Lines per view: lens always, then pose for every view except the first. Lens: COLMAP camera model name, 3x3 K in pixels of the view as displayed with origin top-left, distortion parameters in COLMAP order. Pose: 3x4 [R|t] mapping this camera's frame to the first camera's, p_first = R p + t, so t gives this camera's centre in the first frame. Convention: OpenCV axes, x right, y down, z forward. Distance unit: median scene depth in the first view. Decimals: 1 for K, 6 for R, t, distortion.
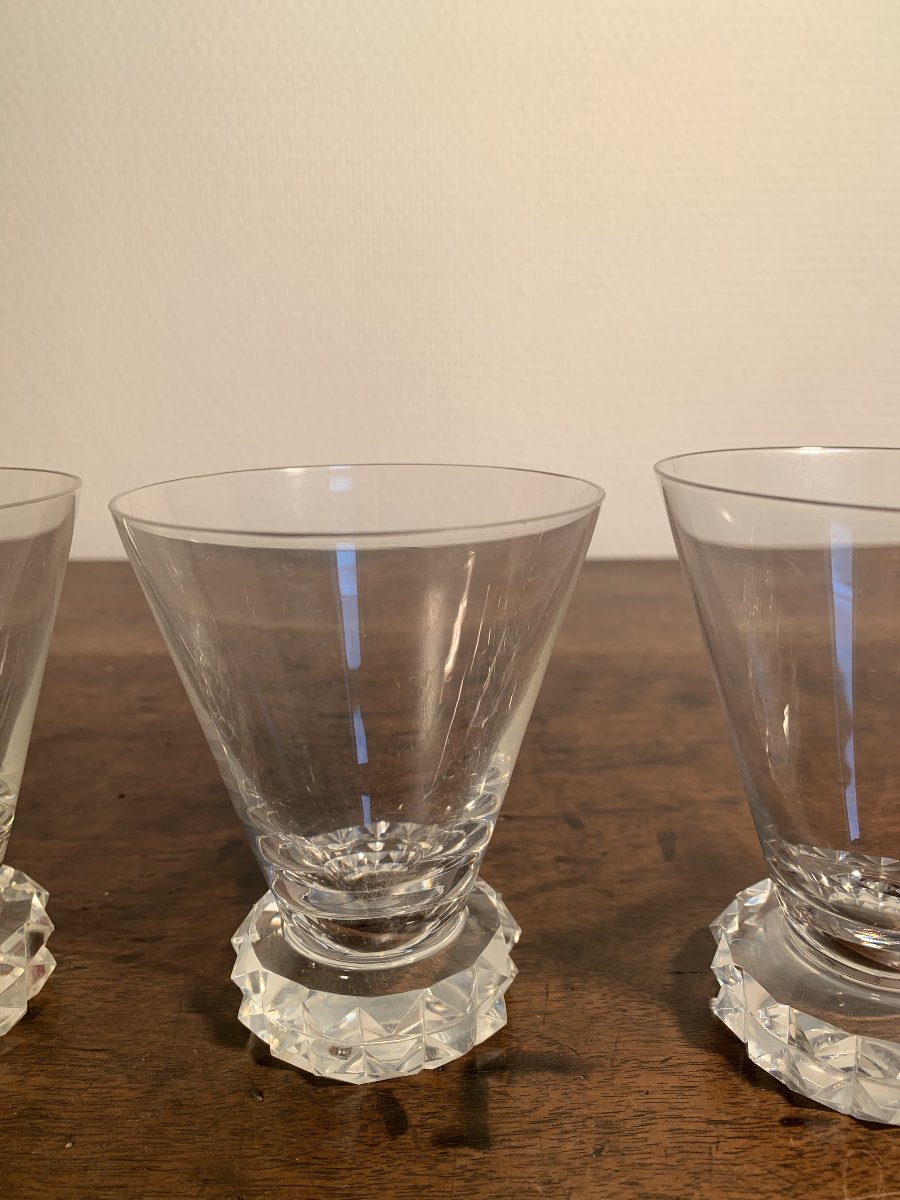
lens RADIAL K [[892.9, 0, 439.2], [0, 892.9, 588.9], [0, 0, 1]] dist [-0.022379, 0.012514]
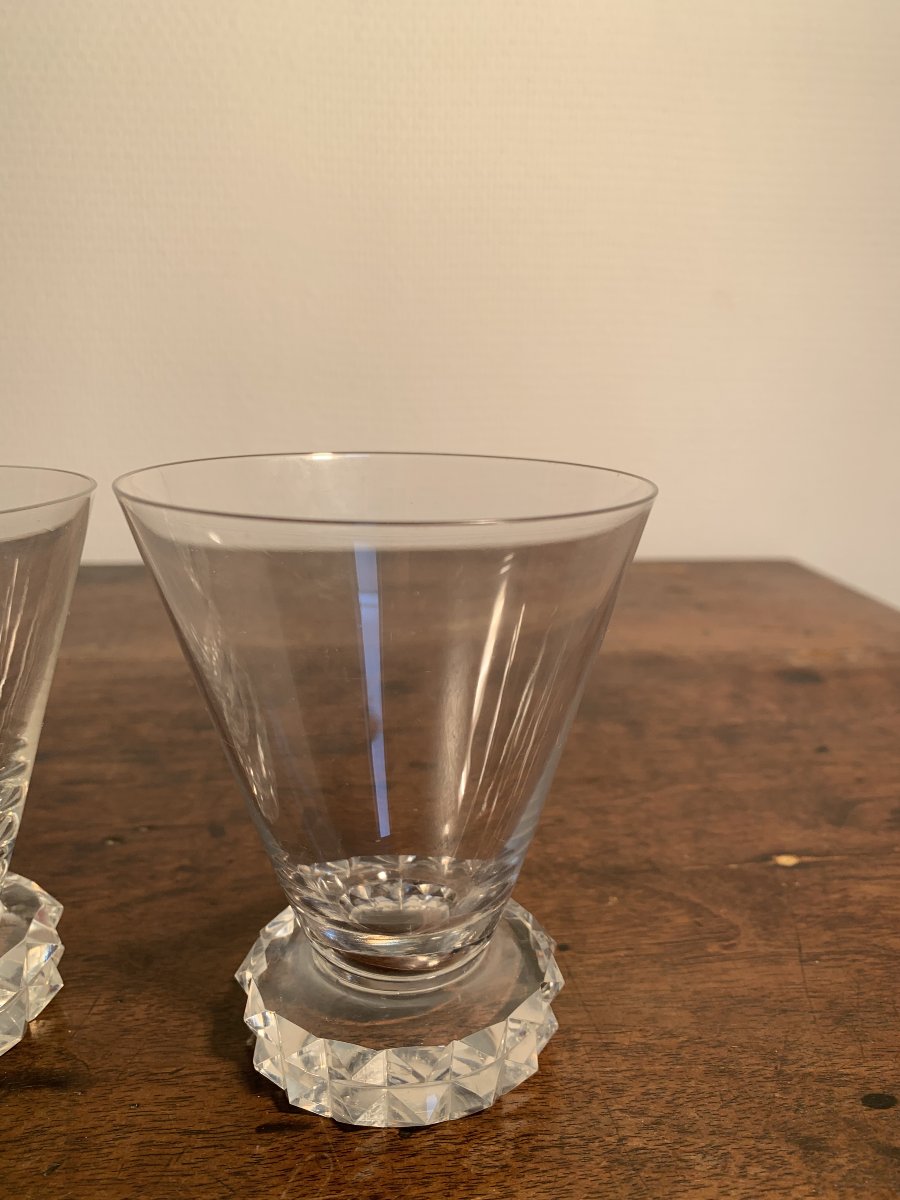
lens RADIAL K [[892.9, 0, 450.1], [0, 892.9, 594.4], [0, 0, 1]] dist [-0.022379, 0.012514]
pose [[0.995908, -0.006026, 0.090167, 0.469379], [0.005731, 0.999977, 0.003536, -0.002905], [-0.090187, -0.003005, 0.995920, -0.012295]]
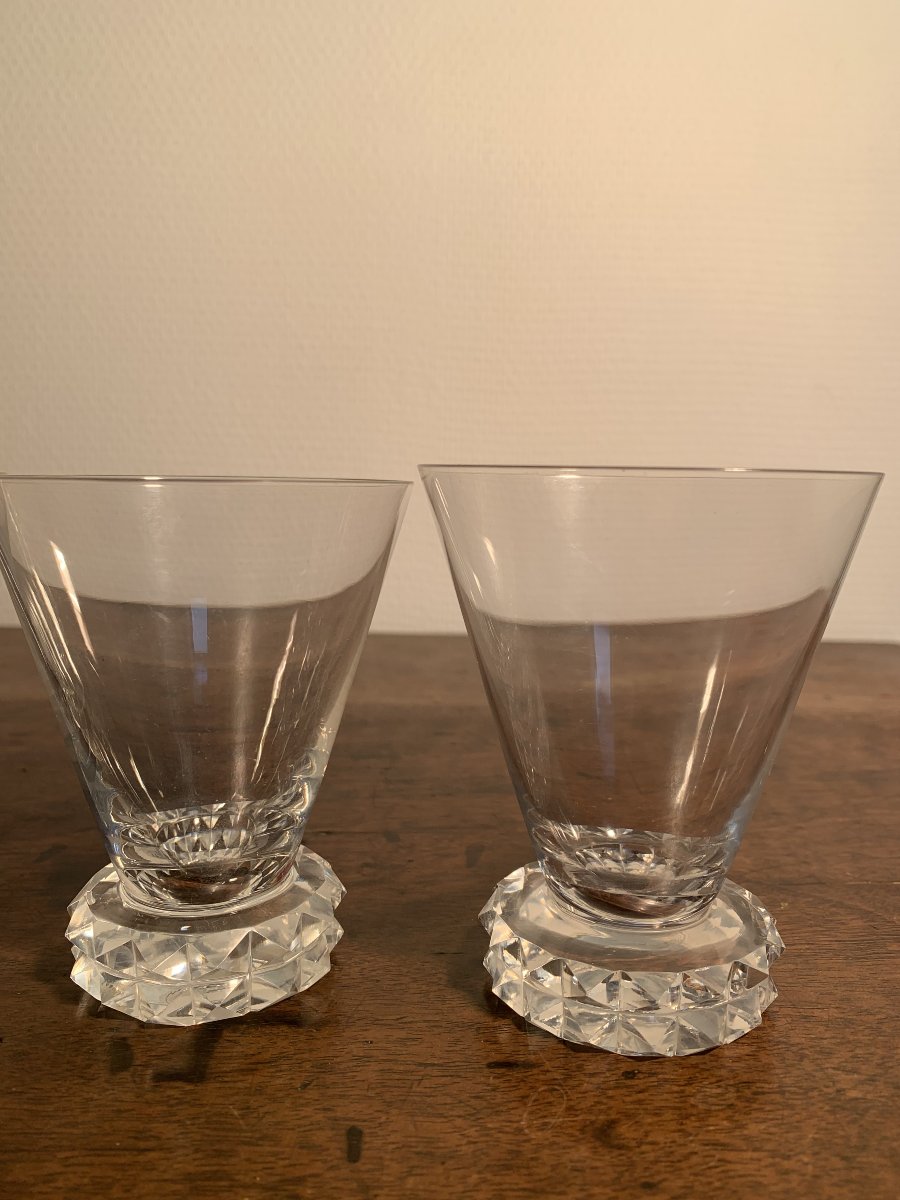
lens RADIAL K [[892.9, 0, 457.6], [0, 892.9, 605.2], [0, 0, 1]] dist [-0.022379, 0.012514]
pose [[0.999346, 0.020598, 0.029706, 0.279517], [-0.016985, 0.992973, -0.117119, 0.165529], [-0.031910, 0.116538, 0.992673, -0.105150]]
